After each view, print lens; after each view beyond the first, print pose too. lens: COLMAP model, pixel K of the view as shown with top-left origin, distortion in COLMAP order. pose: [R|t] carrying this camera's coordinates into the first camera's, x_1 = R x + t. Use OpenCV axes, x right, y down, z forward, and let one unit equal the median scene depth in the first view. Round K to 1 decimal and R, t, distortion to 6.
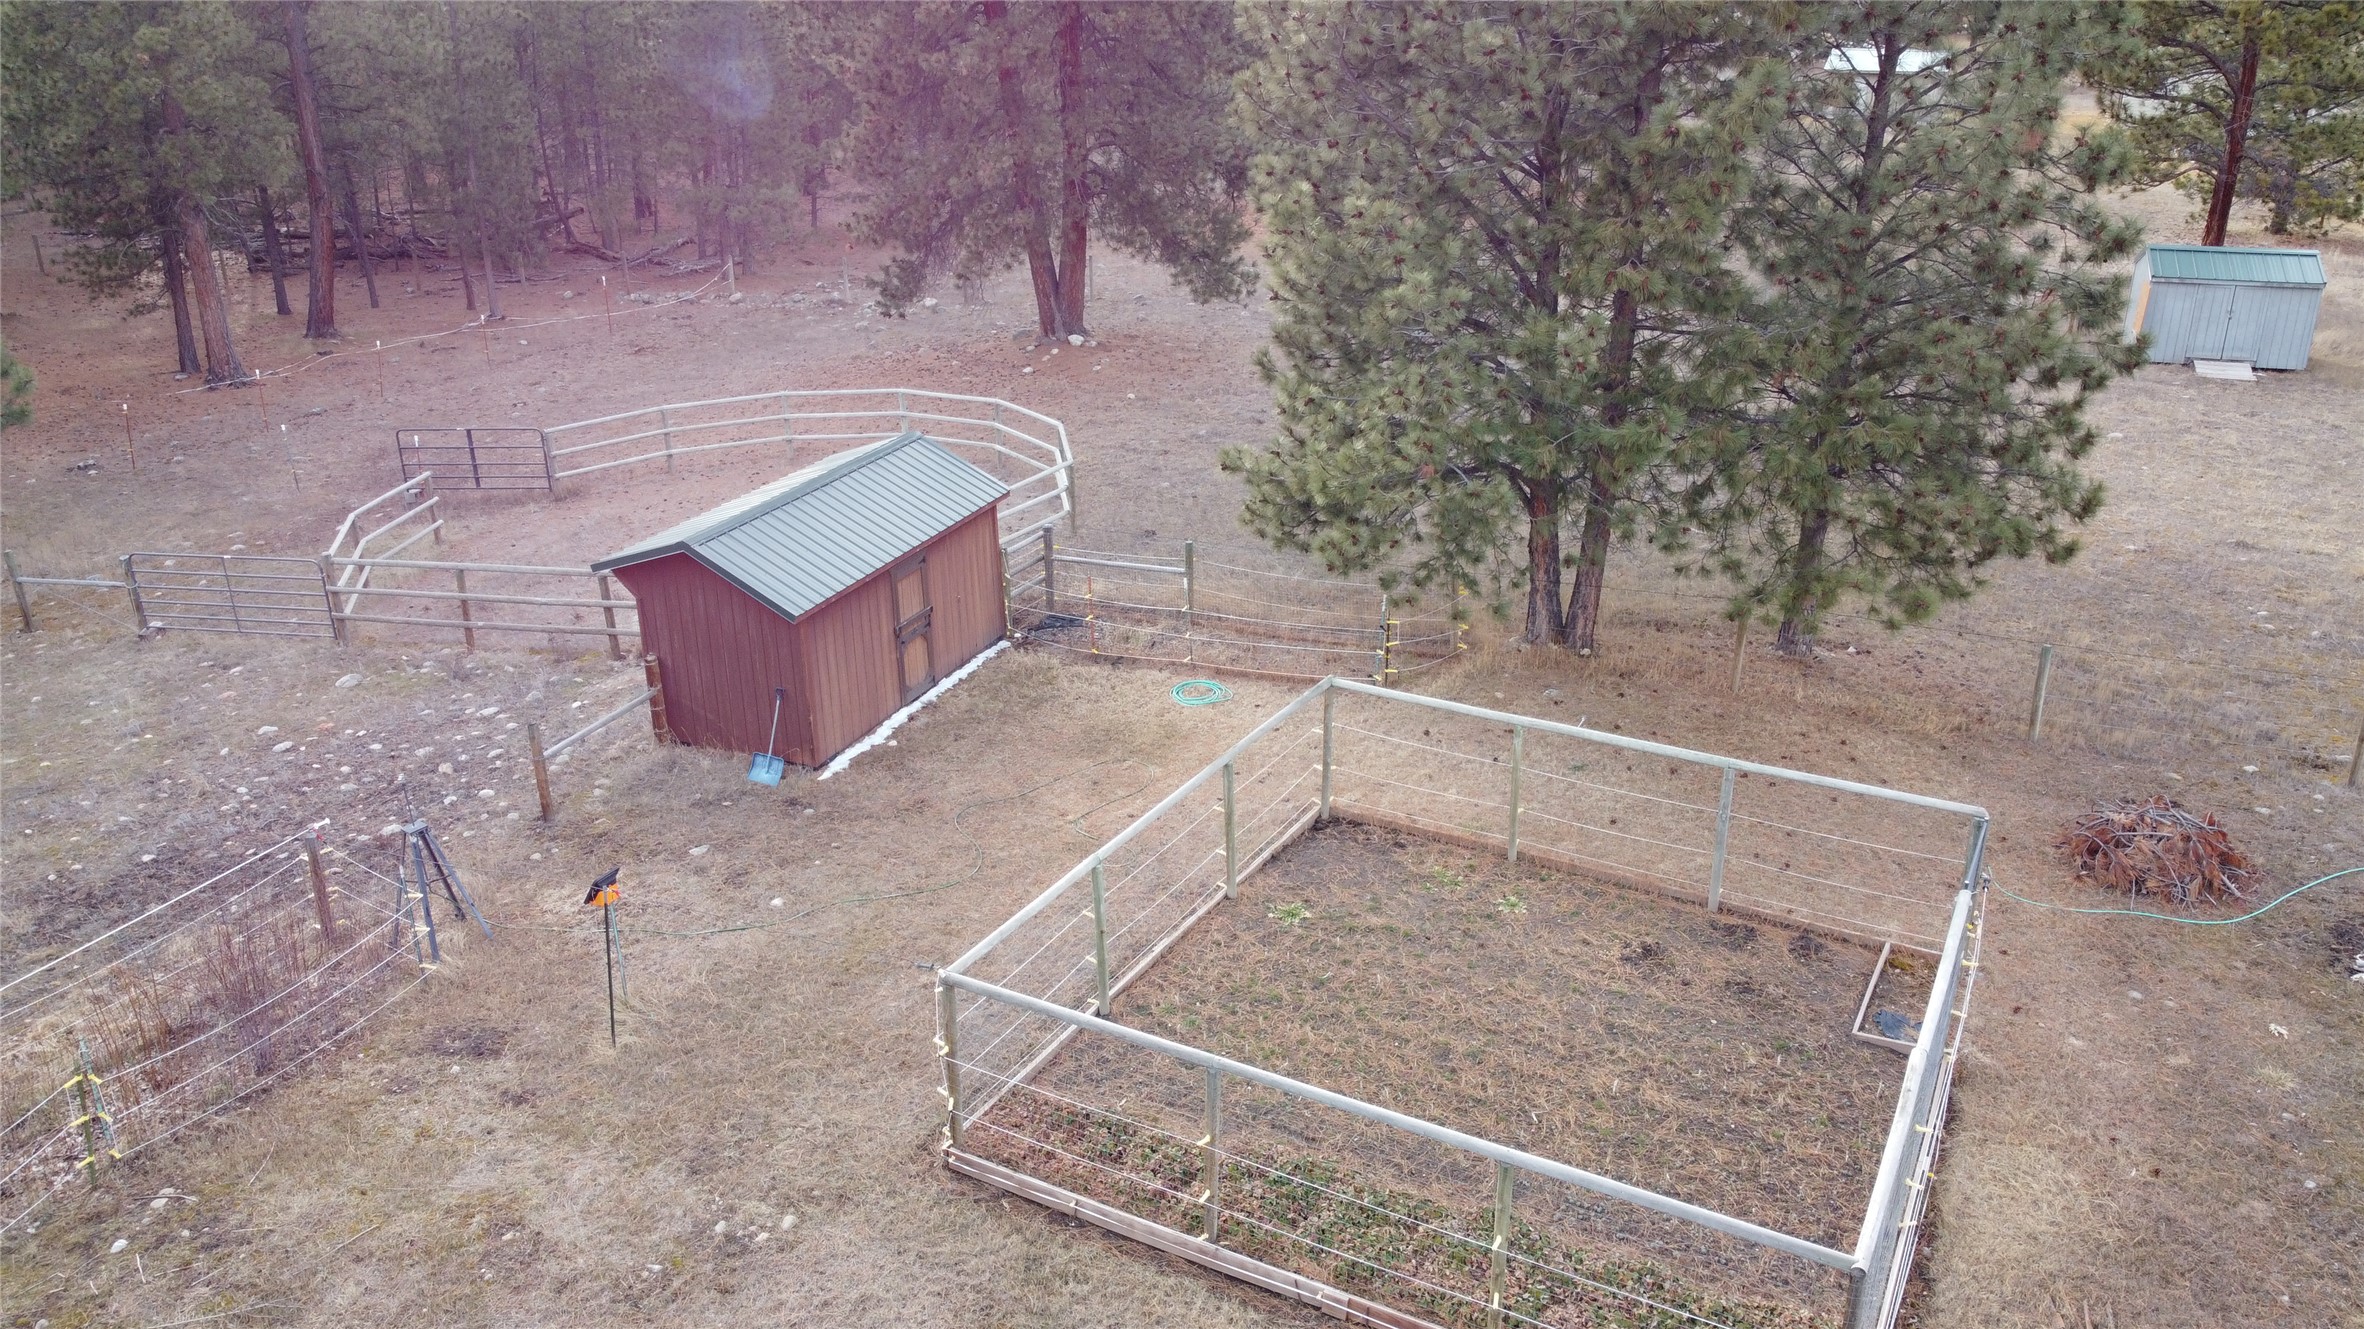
lens RADIAL K [[1789.2, 0, 1199.3], [0, 1789.2, 663.9], [0, 0, 1]] dist [0.003255, -0.010143]
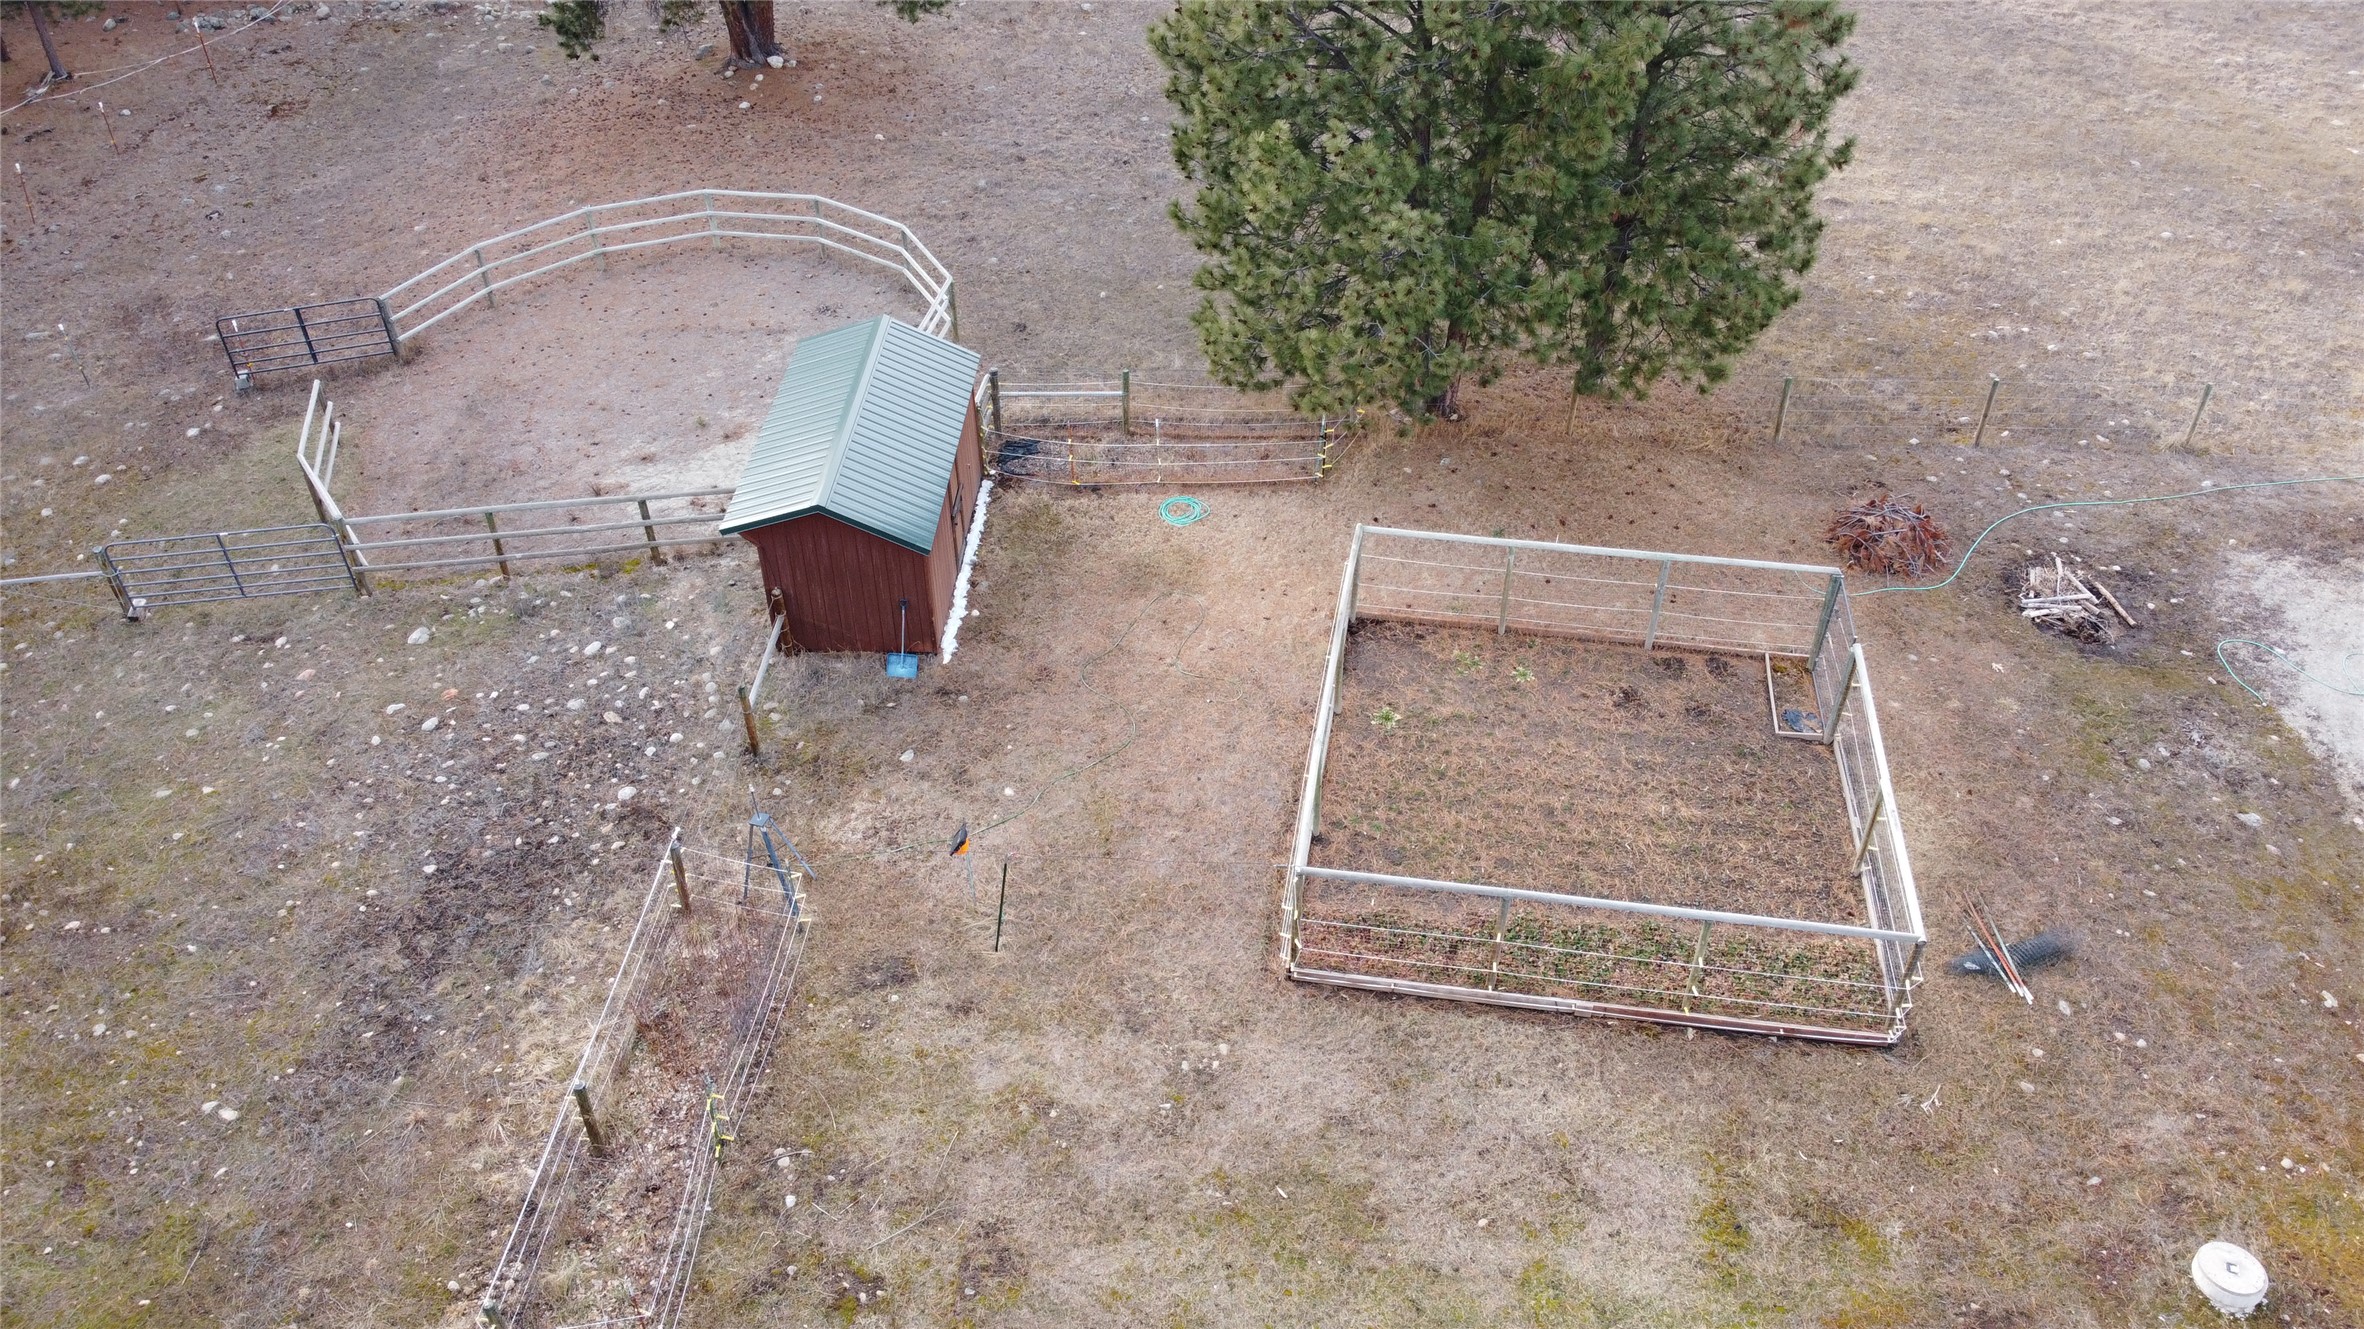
lens RADIAL K [[1789.2, 0, 1181.7], [0, 1789.2, 668.3], [0, 0, 1]] dist [0.003255, -0.010143]
pose [[0.937365, -0.217262, 0.272294, -0.428226], [0.123146, 0.937871, 0.324397, -0.335199], [-0.325856, -0.270547, 0.905882, -0.173576]]
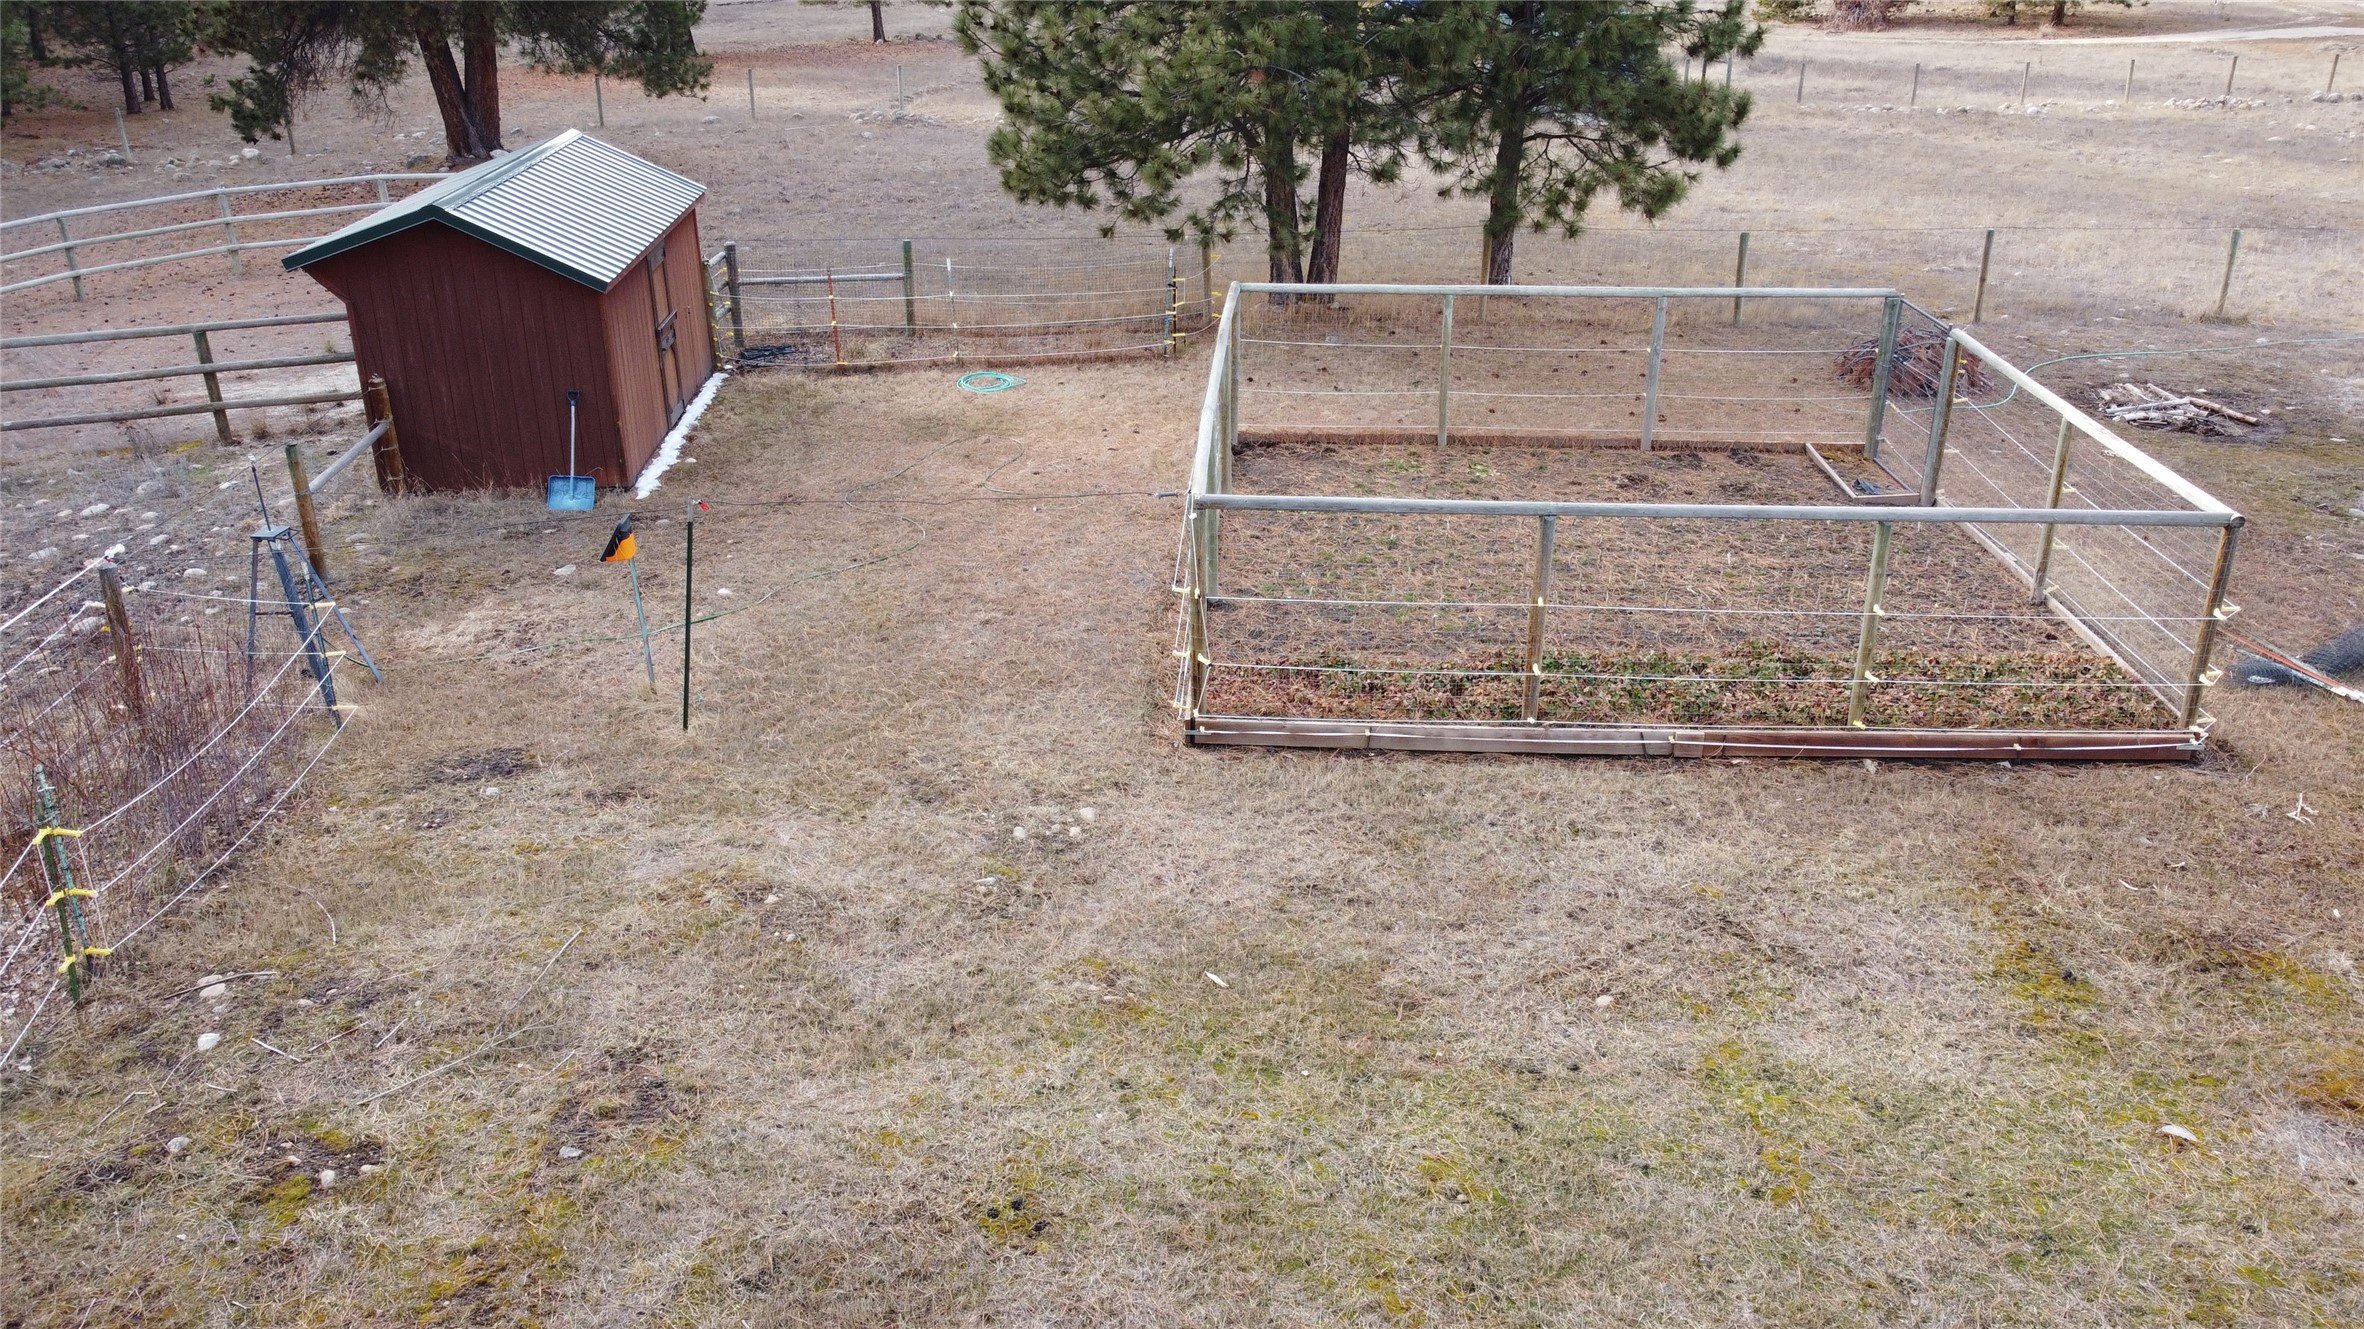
lens RADIAL K [[1789.2, 0, 1182.0], [0, 1789.2, 659.0], [0, 0, 1]] dist [0.003255, -0.010143]
pose [[0.891942, -0.171913, 0.418192, -0.376394], [0.166218, 0.984804, 0.050321, 0.149069], [-0.420488, 0.024628, 0.906964, 0.166044]]
